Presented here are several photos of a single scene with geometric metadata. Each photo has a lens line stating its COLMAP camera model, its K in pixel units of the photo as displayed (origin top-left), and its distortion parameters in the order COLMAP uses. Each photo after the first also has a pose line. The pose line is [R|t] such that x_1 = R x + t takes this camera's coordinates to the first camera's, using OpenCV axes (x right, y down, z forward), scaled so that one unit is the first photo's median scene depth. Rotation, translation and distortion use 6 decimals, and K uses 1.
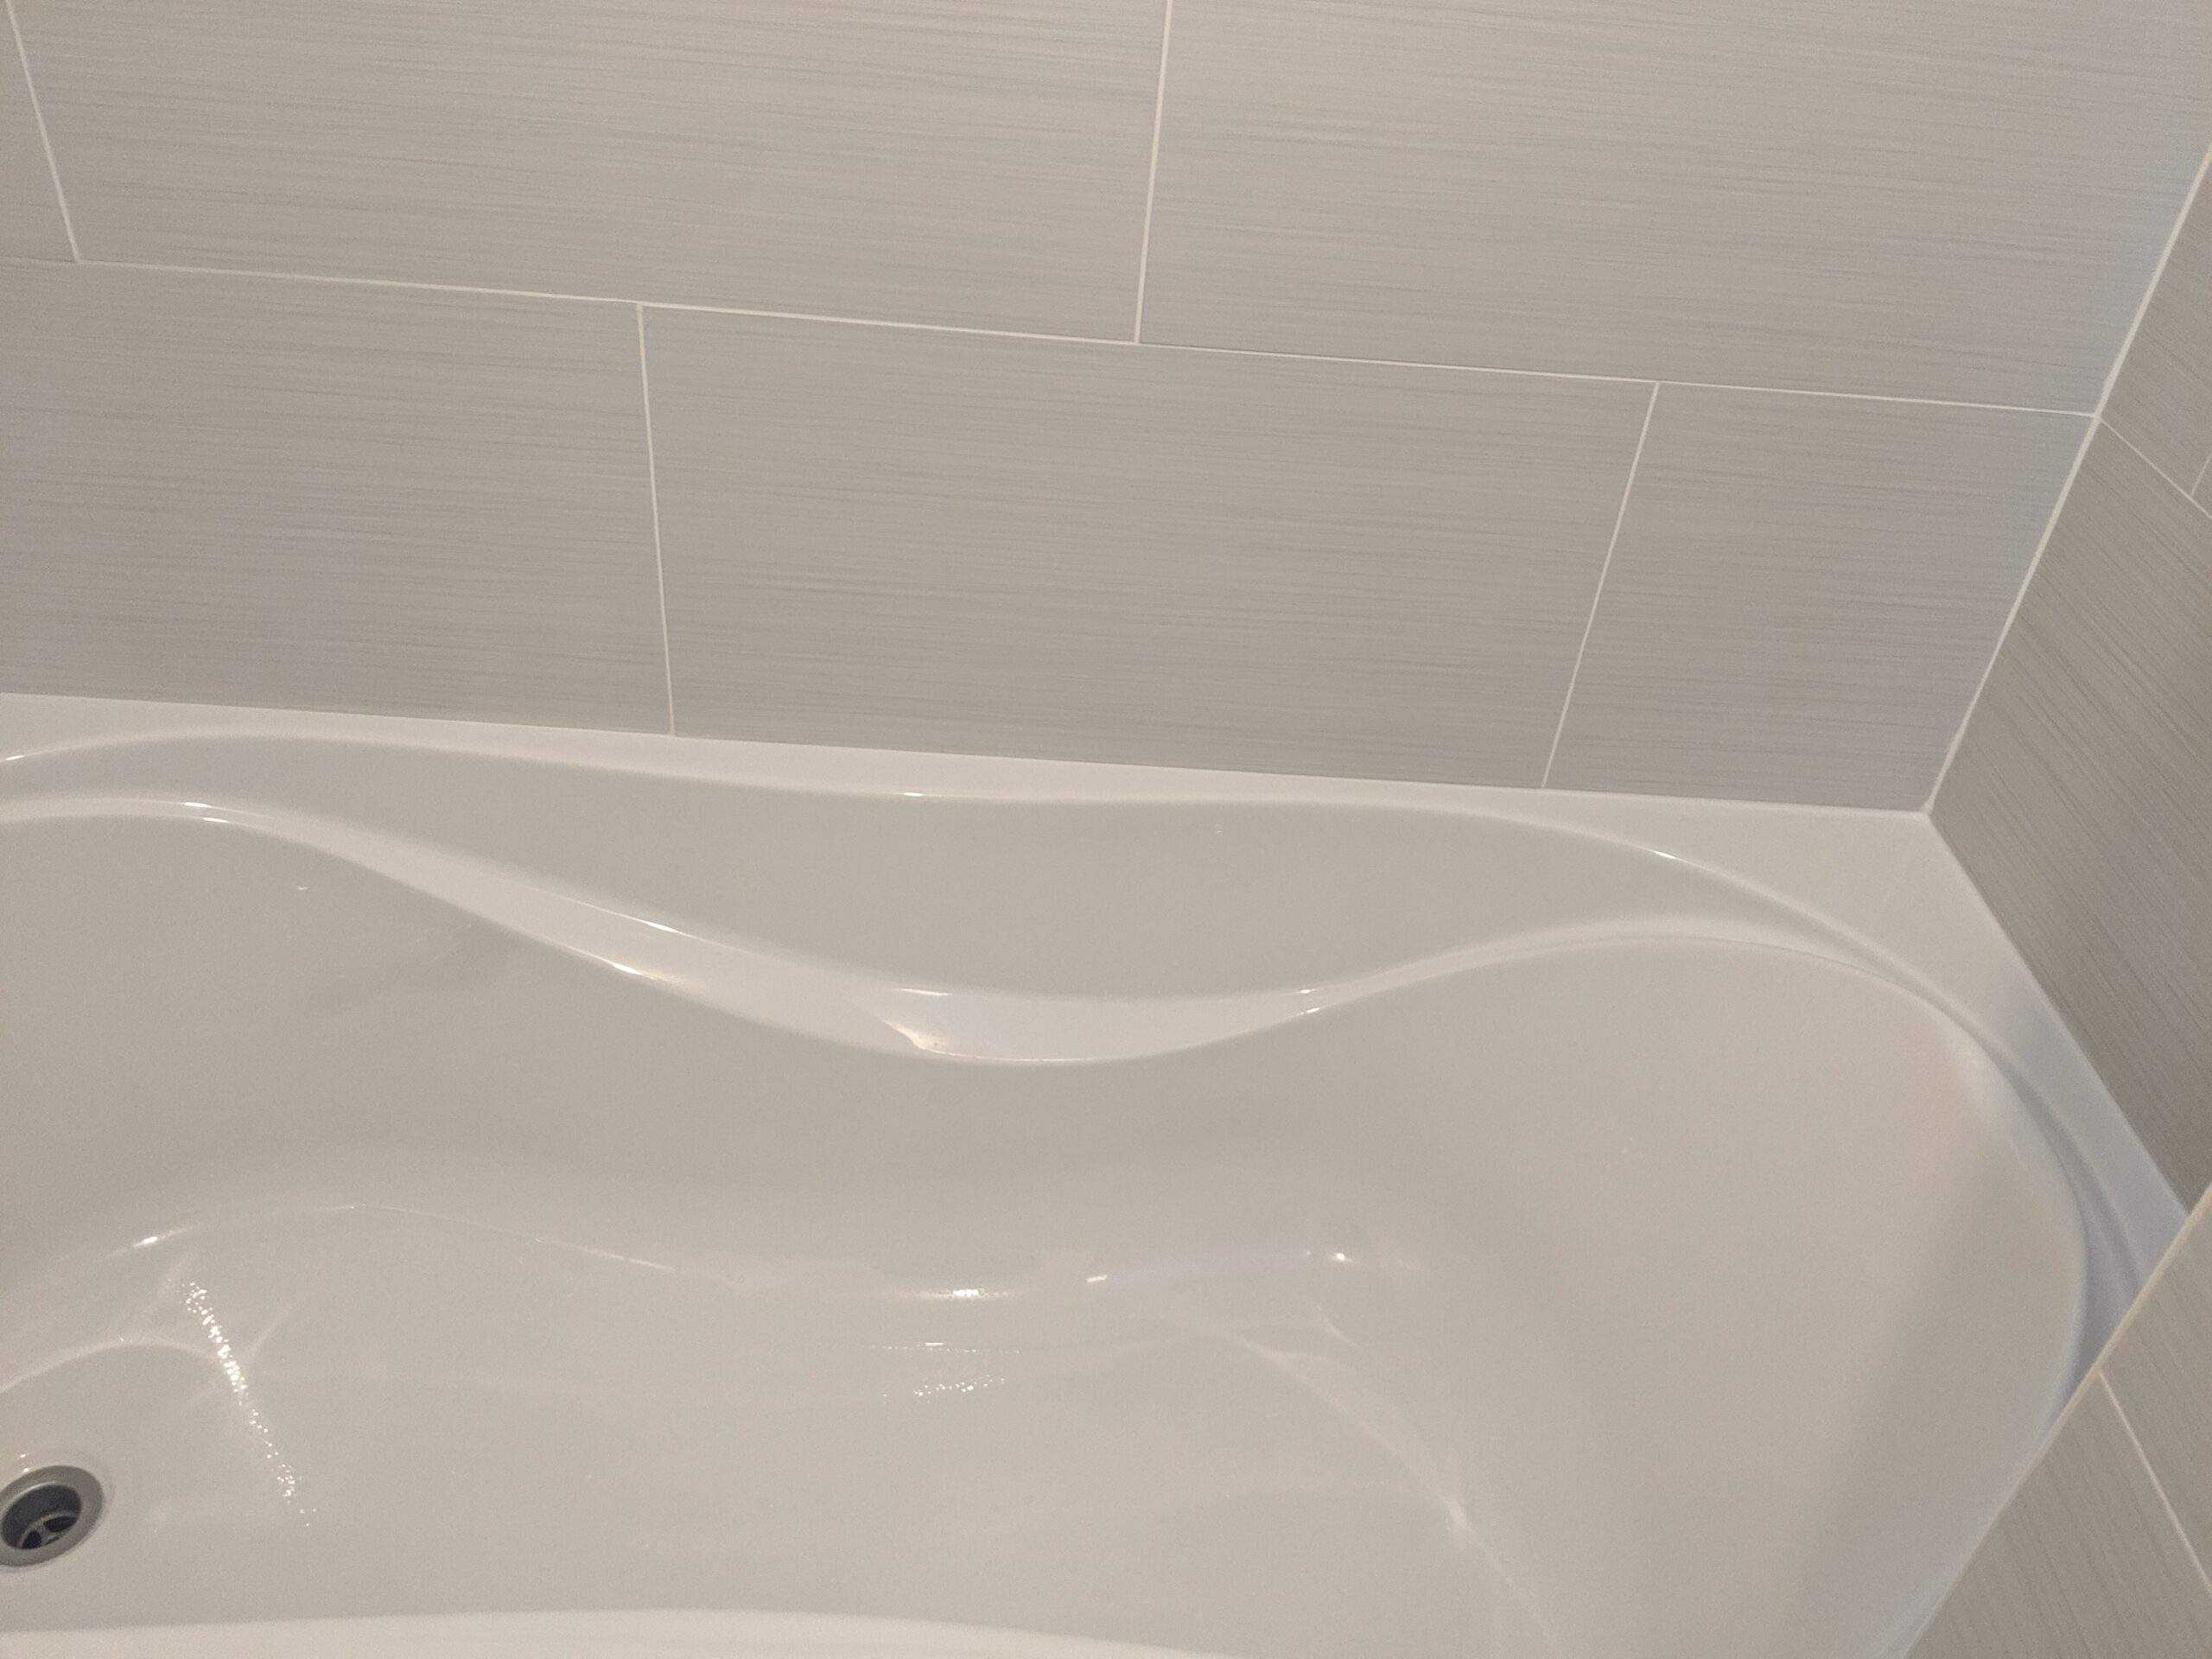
lens RADIAL K [[1777.1, 0, 1104.5], [0, 1777.1, 822.9], [0, 0, 1]] dist [0.074620, -0.121772]
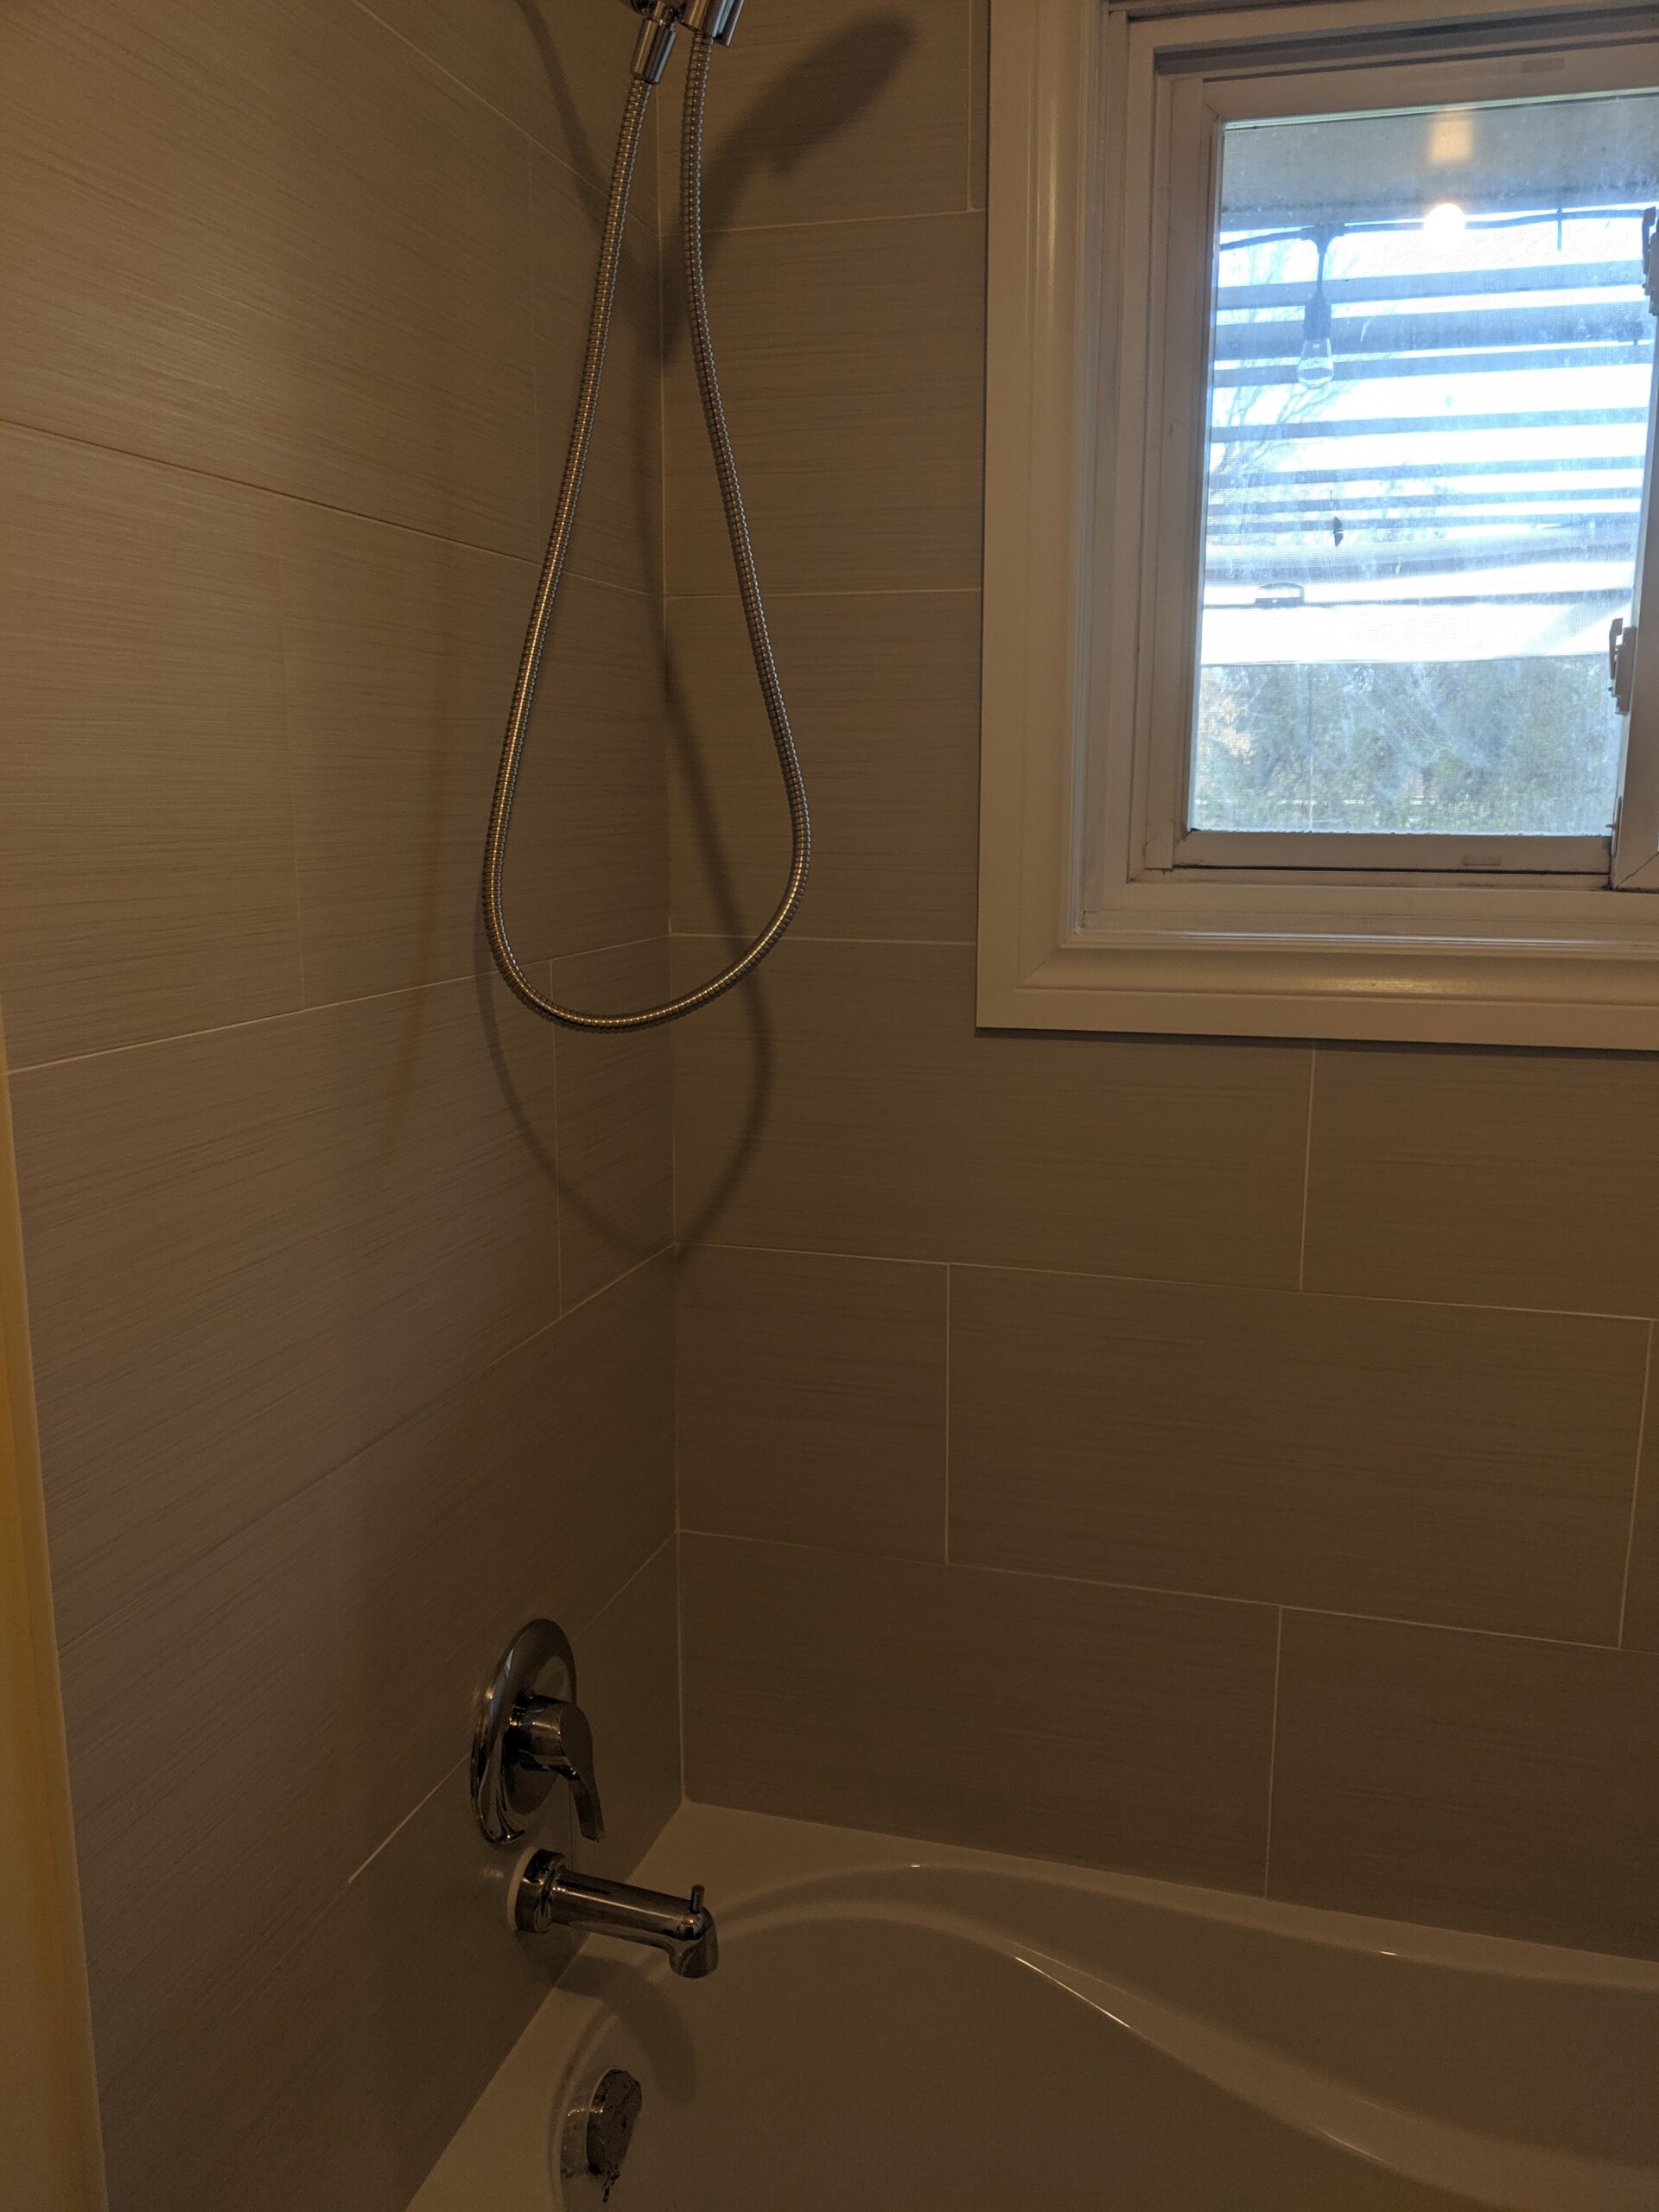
lens RADIAL K [[1777.1, 0, 875.1], [0, 1777.1, 1141.8], [0, 0, 1]] dist [0.074620, -0.121772]
pose [[0.959713, -0.023638, -0.279986, -0.138397], [-0.095292, 0.910022, -0.403460, 0.010030], [0.264331, 0.413886, 0.871107, -0.596930]]
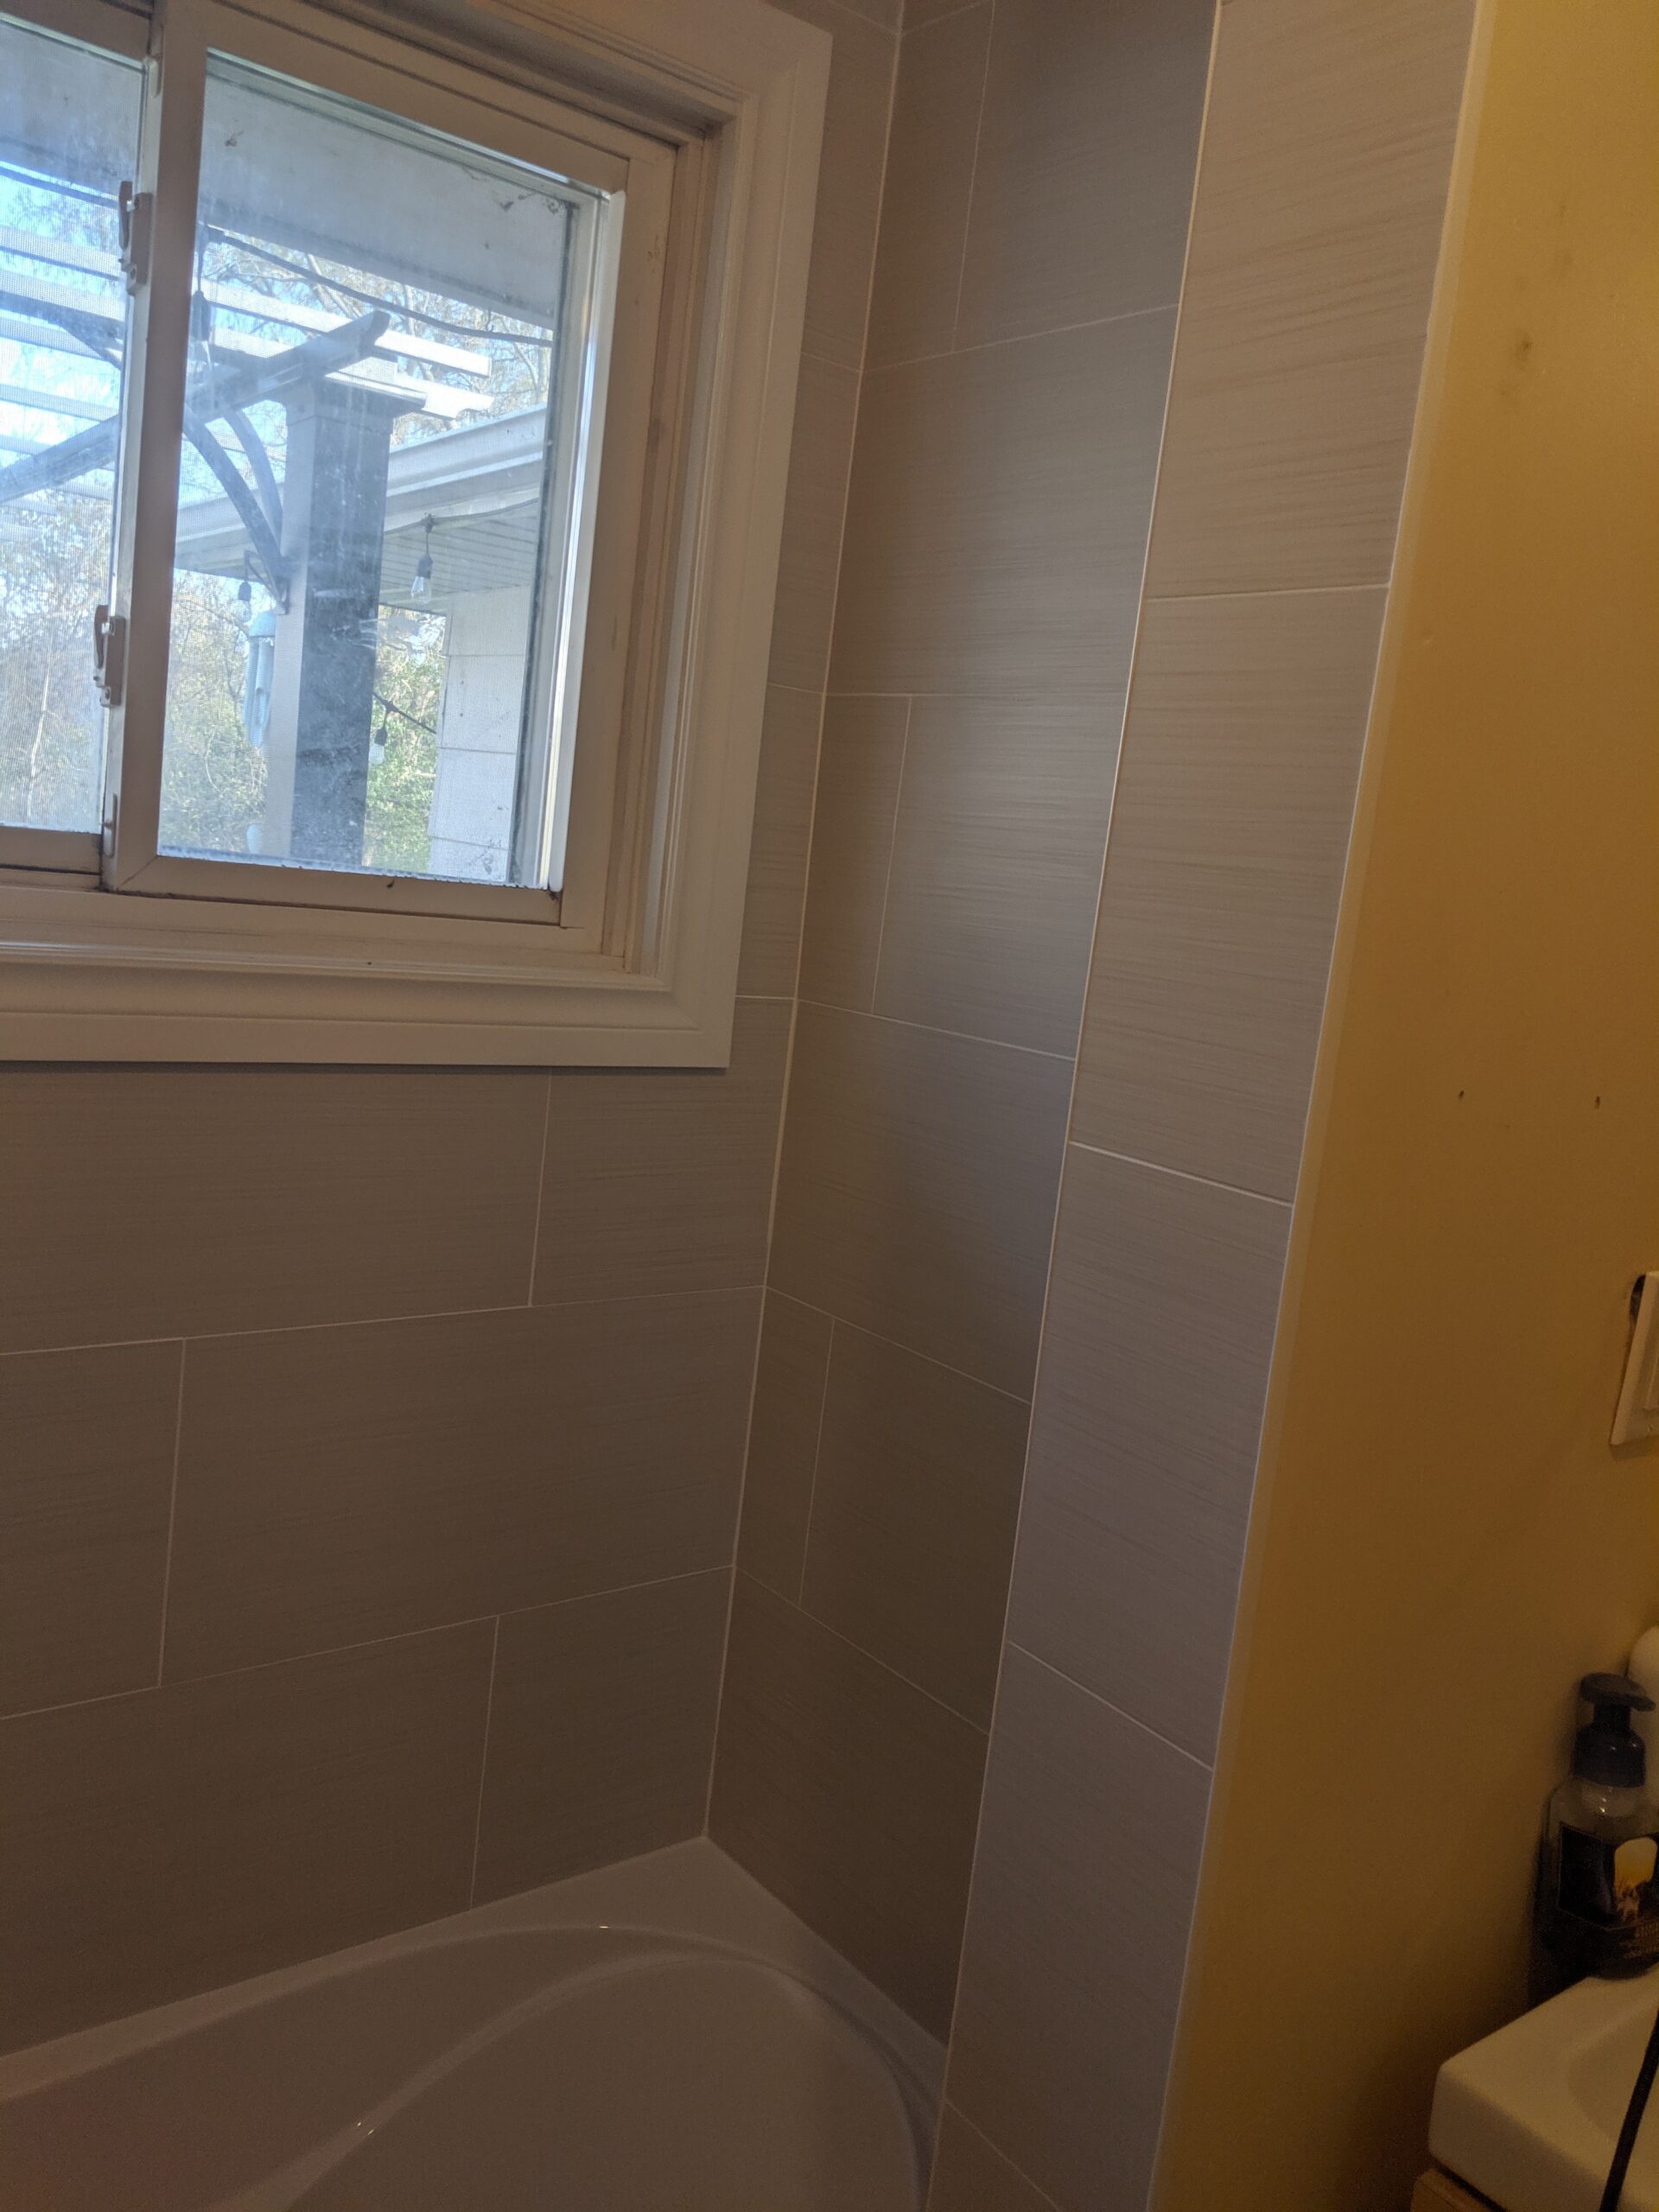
lens RADIAL K [[1777.1, 0, 836.1], [0, 1777.1, 1094.9], [0, 0, 1]] dist [0.074620, -0.121772]
pose [[0.794381, -0.078760, 0.602292, -0.353322], [0.321129, 0.896112, -0.306365, -0.077624], [-0.515591, 0.436784, 0.737146, -0.490704]]
